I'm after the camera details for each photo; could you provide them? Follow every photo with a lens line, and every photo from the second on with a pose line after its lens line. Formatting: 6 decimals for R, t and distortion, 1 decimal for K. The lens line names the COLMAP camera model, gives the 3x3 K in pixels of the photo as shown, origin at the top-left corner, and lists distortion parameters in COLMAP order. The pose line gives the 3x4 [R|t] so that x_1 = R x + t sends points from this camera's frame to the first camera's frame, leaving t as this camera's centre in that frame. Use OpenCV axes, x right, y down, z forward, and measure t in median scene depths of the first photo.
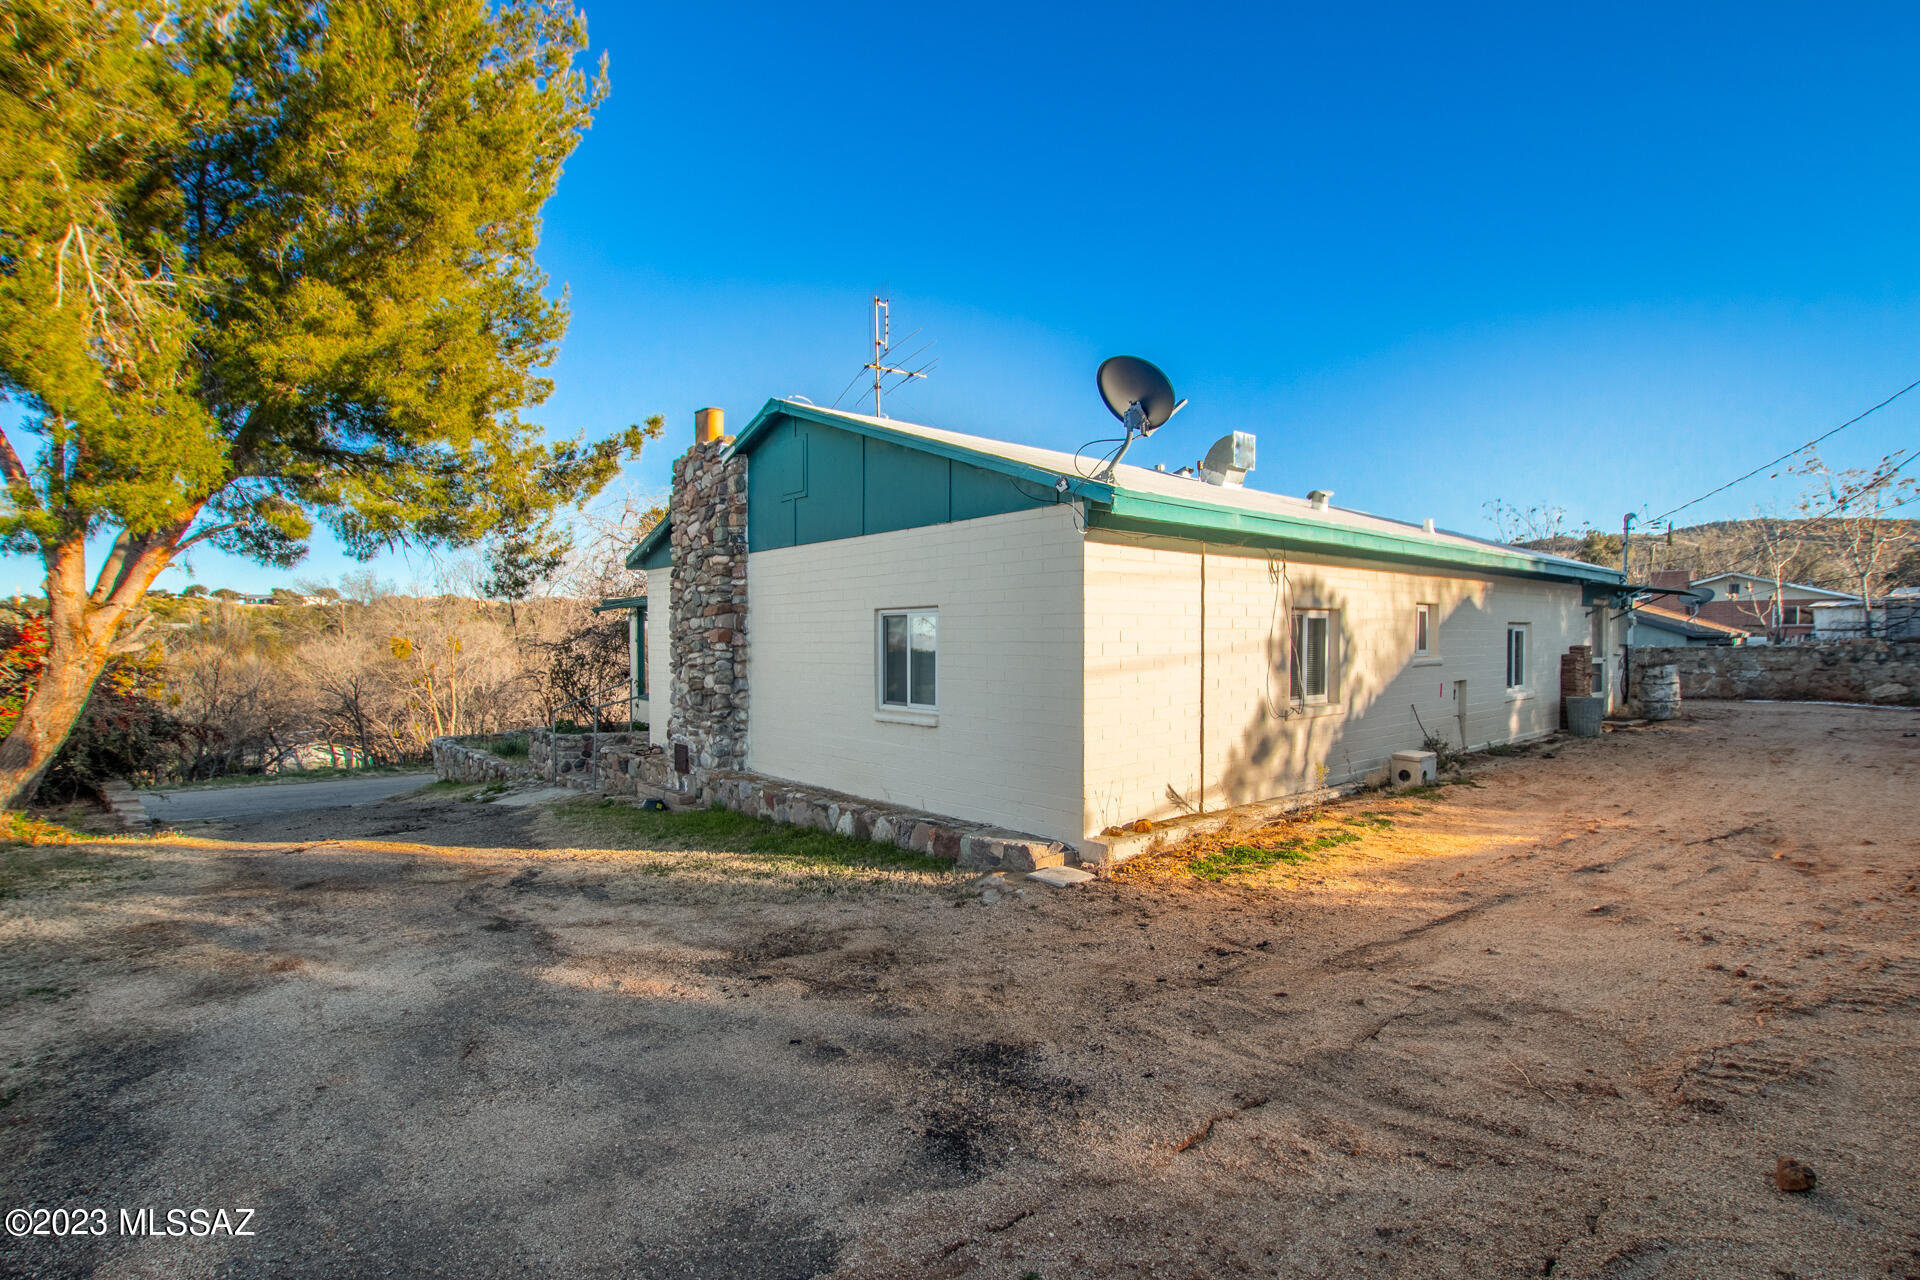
lens RADIAL K [[904.5, 0, 960.0], [0, 904.5, 640.0], [0, 0, 1]] dist [-0.019527, 0.000196]
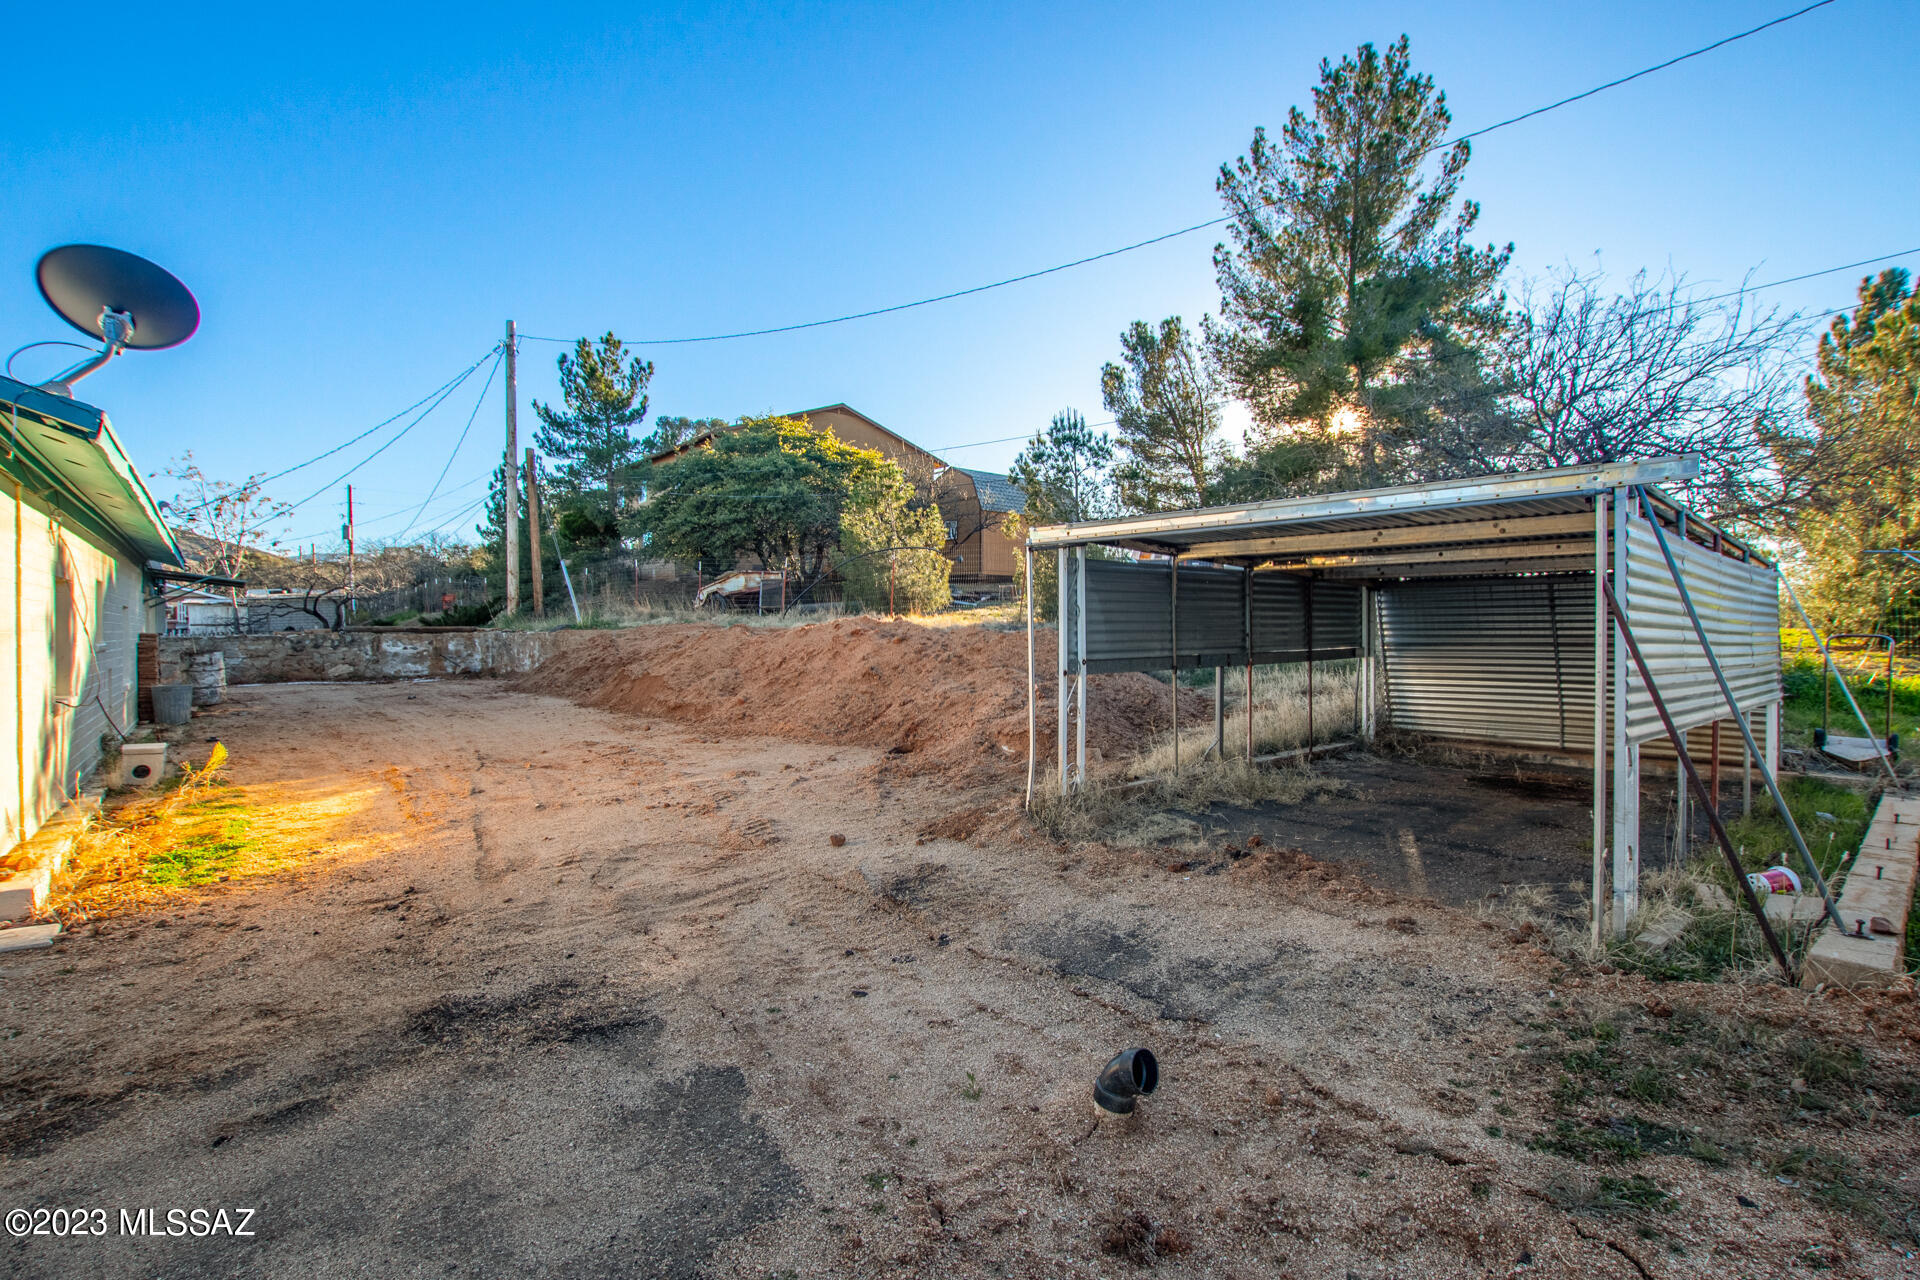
lens RADIAL K [[904.5, 0, 960.0], [0, 904.5, 640.0], [0, 0, 1]] dist [-0.019527, 0.000196]
pose [[0.027670, -0.008762, 0.999579, -0.227389], [0.007479, 0.999935, 0.008558, 0.011577], [-0.999589, 0.007239, 0.027734, 0.100460]]
